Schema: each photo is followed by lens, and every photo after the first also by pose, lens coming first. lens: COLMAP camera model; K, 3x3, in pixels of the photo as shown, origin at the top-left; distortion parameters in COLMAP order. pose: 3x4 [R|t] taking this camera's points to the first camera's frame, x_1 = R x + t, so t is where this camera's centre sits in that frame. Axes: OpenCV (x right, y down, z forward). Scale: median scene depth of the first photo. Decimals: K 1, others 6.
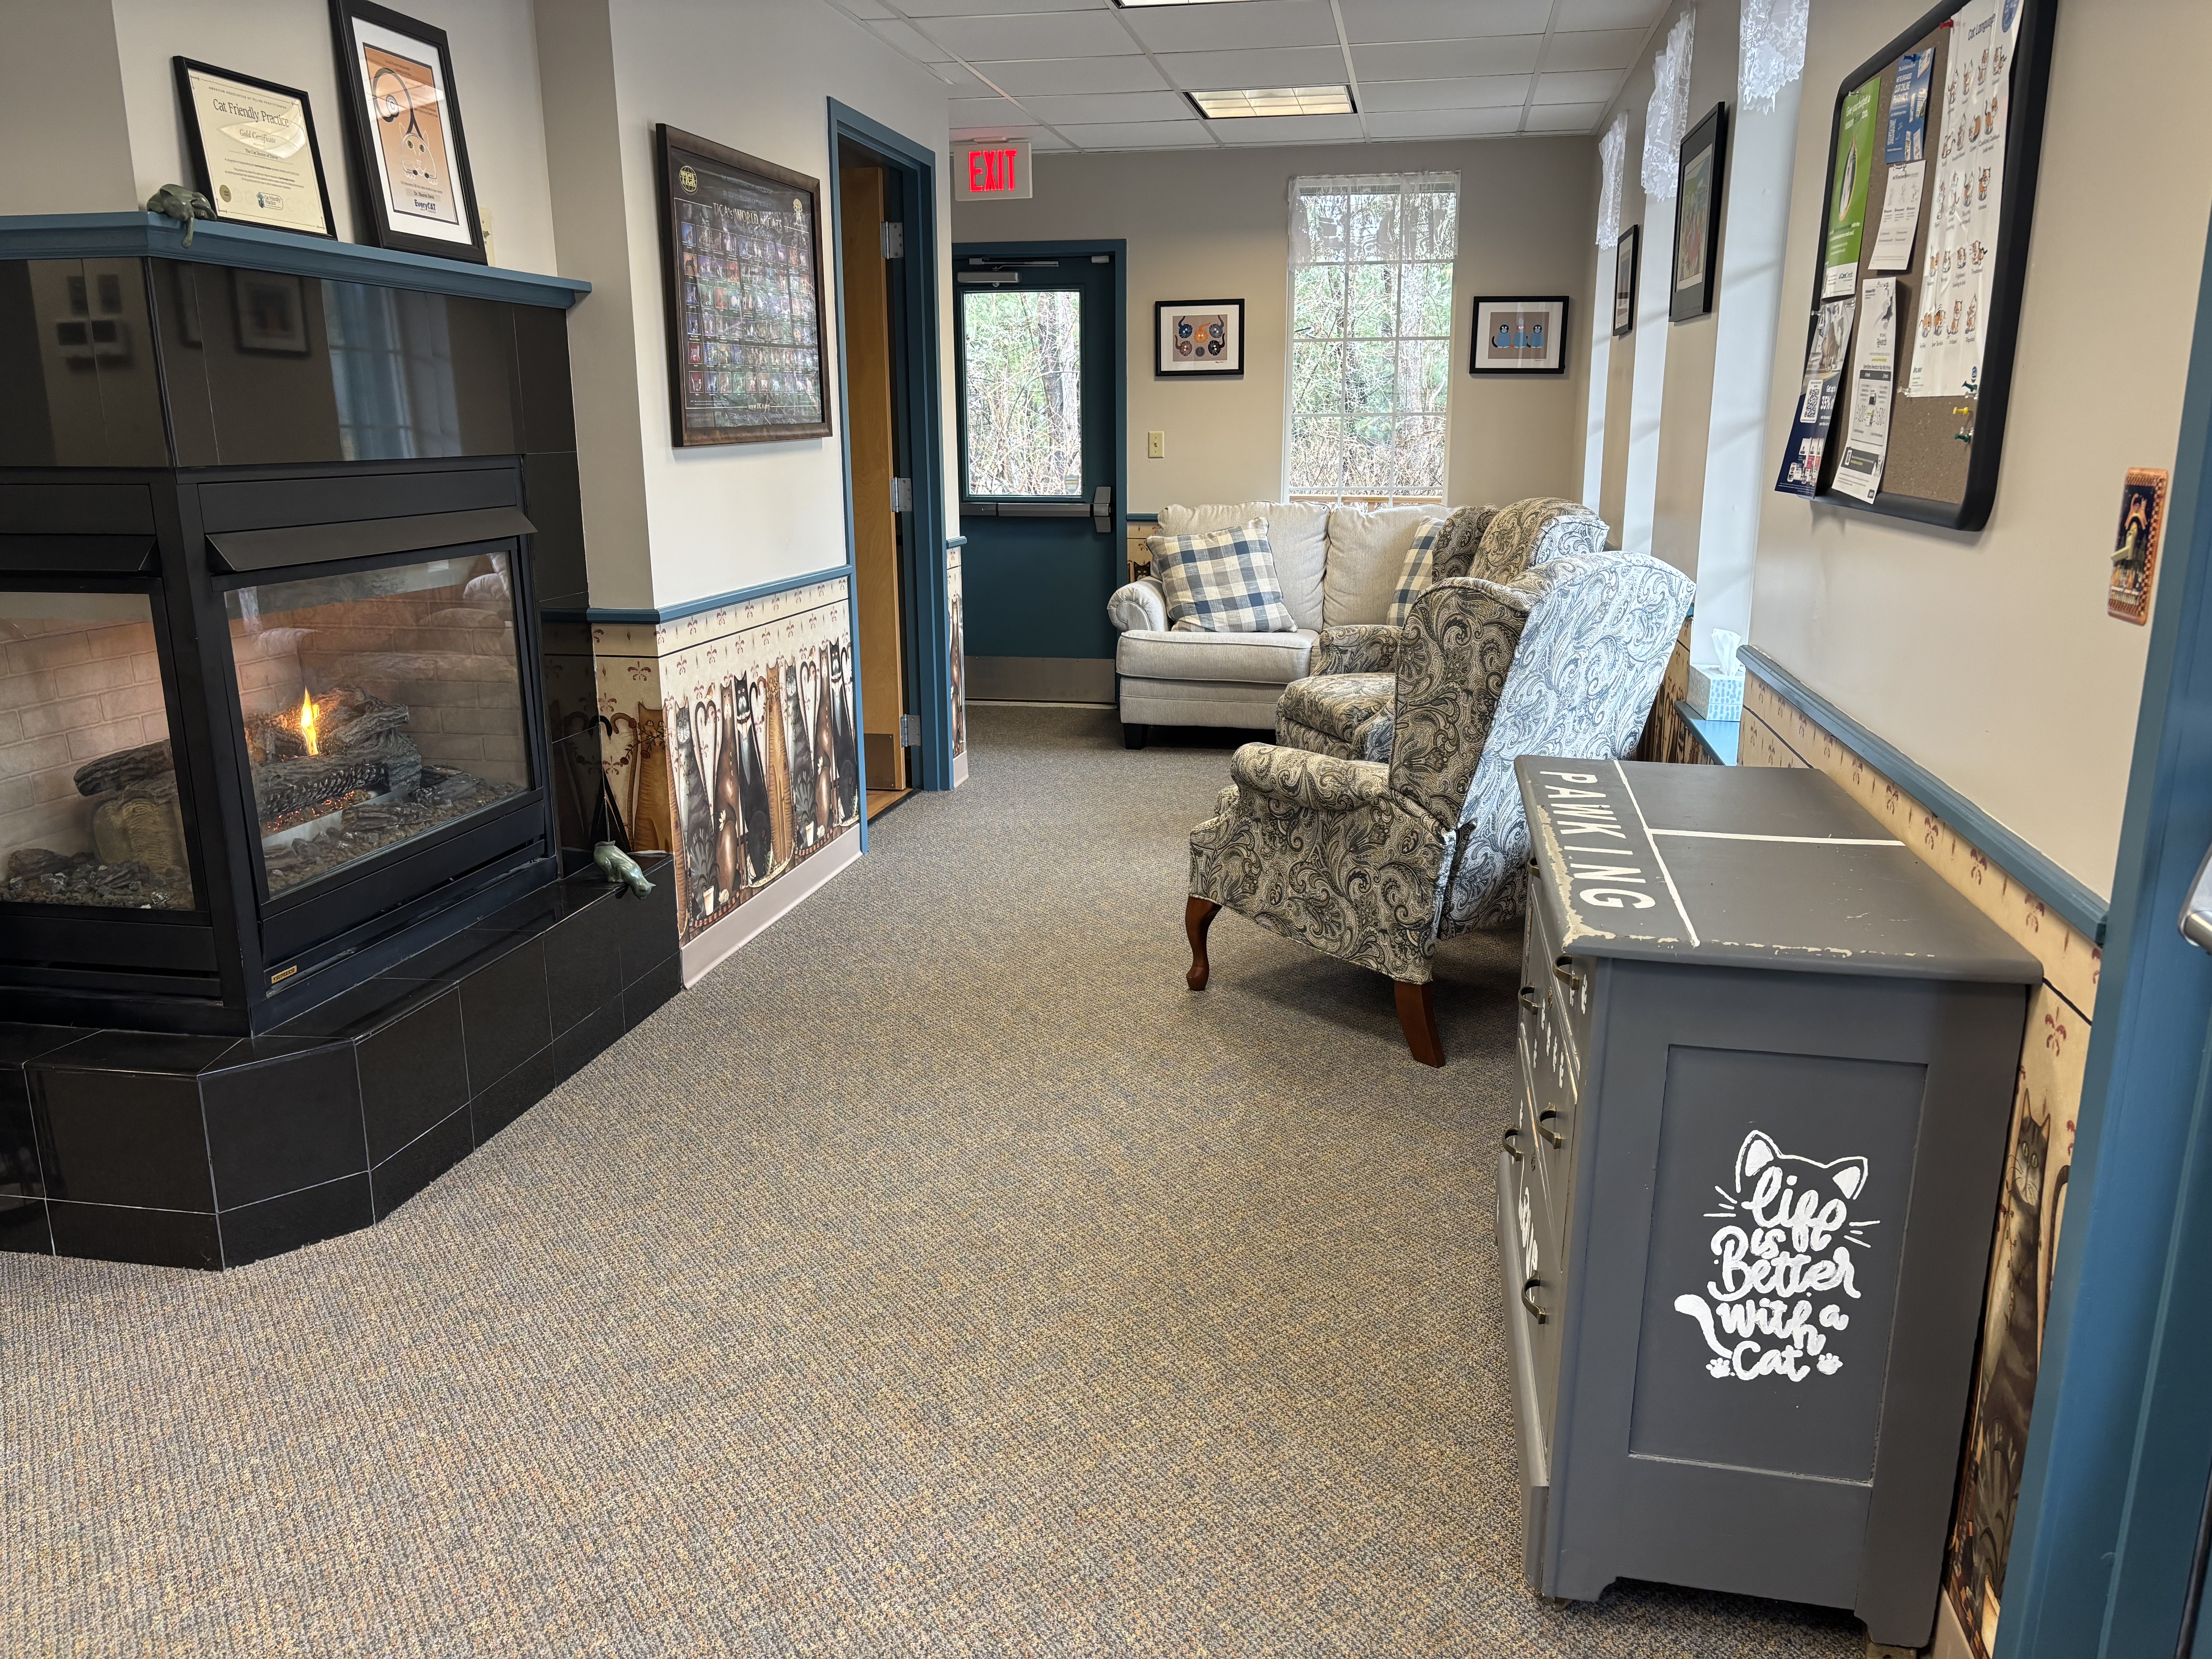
lens RADIAL K [[1670.2, 0, 1099.8], [0, 1670.2, 852.5], [0, 0, 1]] dist [0.050982, -0.042826]
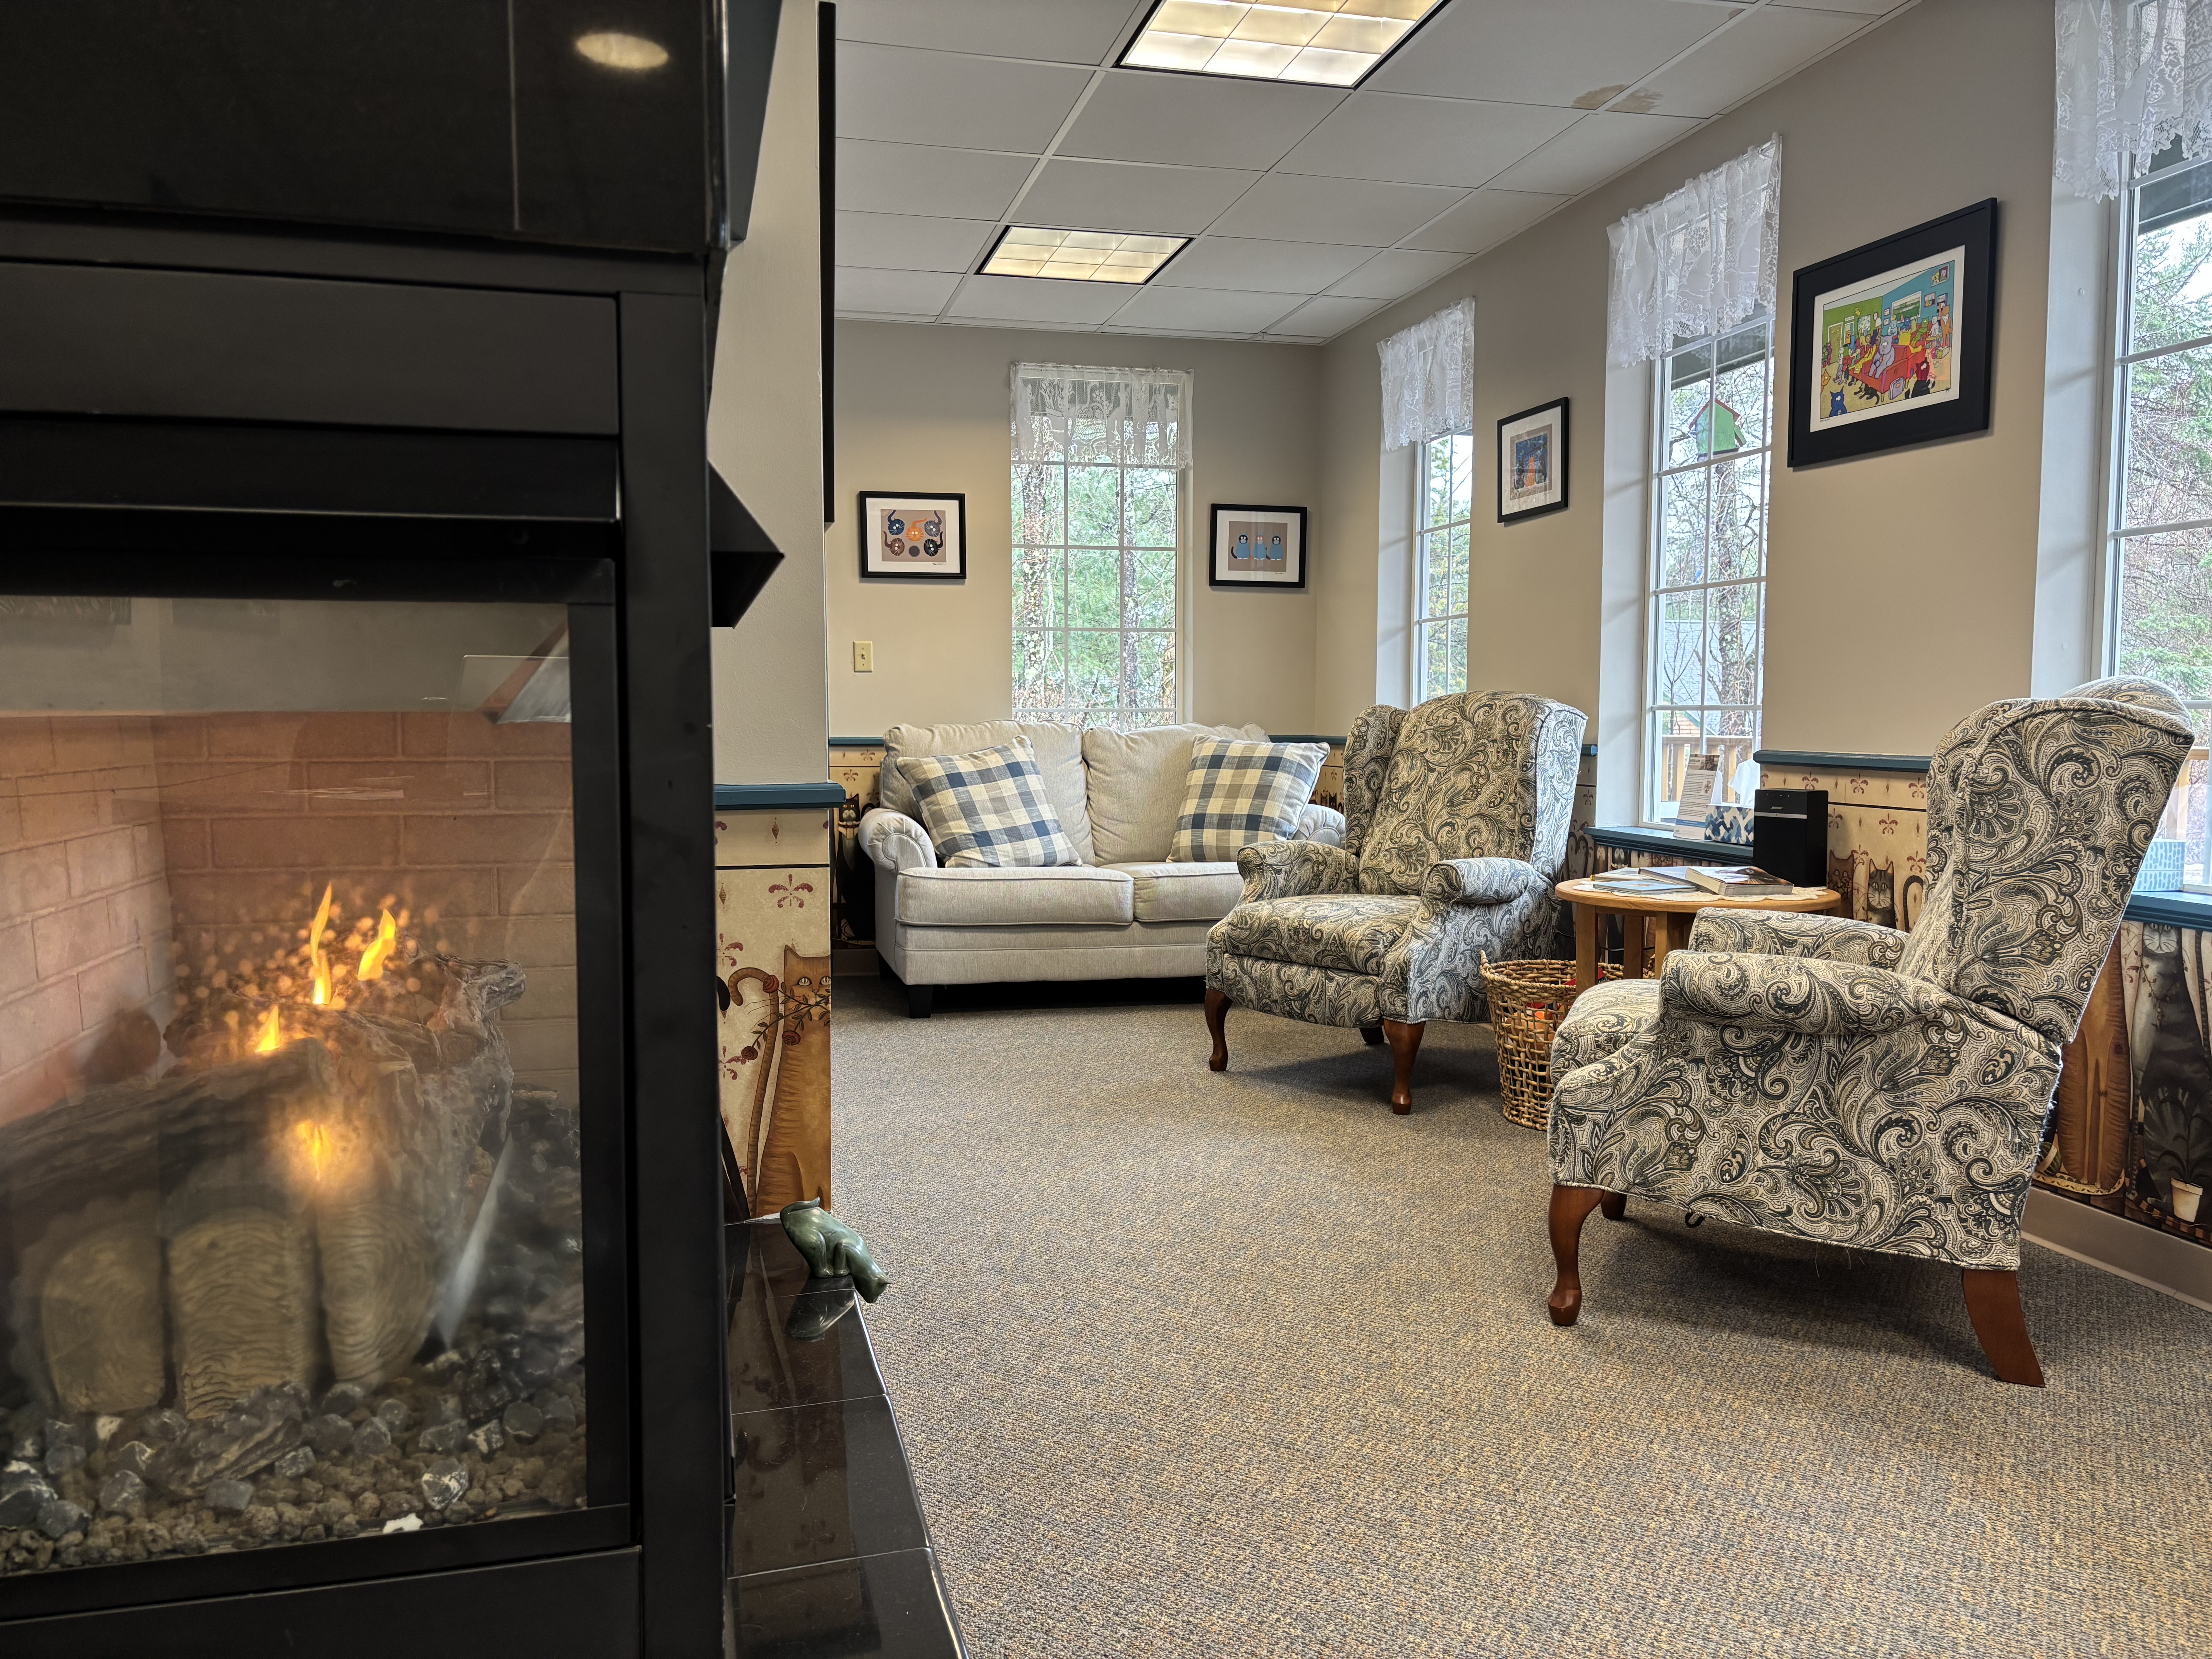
lens RADIAL K [[1670.2, 0, 1101.0], [0, 1670.2, 828.3], [0, 0, 1]] dist [0.050982, -0.042826]
pose [[0.909332, -0.026725, 0.415213, -0.403561], [0.102047, 0.981780, -0.160294, -0.026206], [-0.403364, 0.188131, 0.895491, 0.430113]]
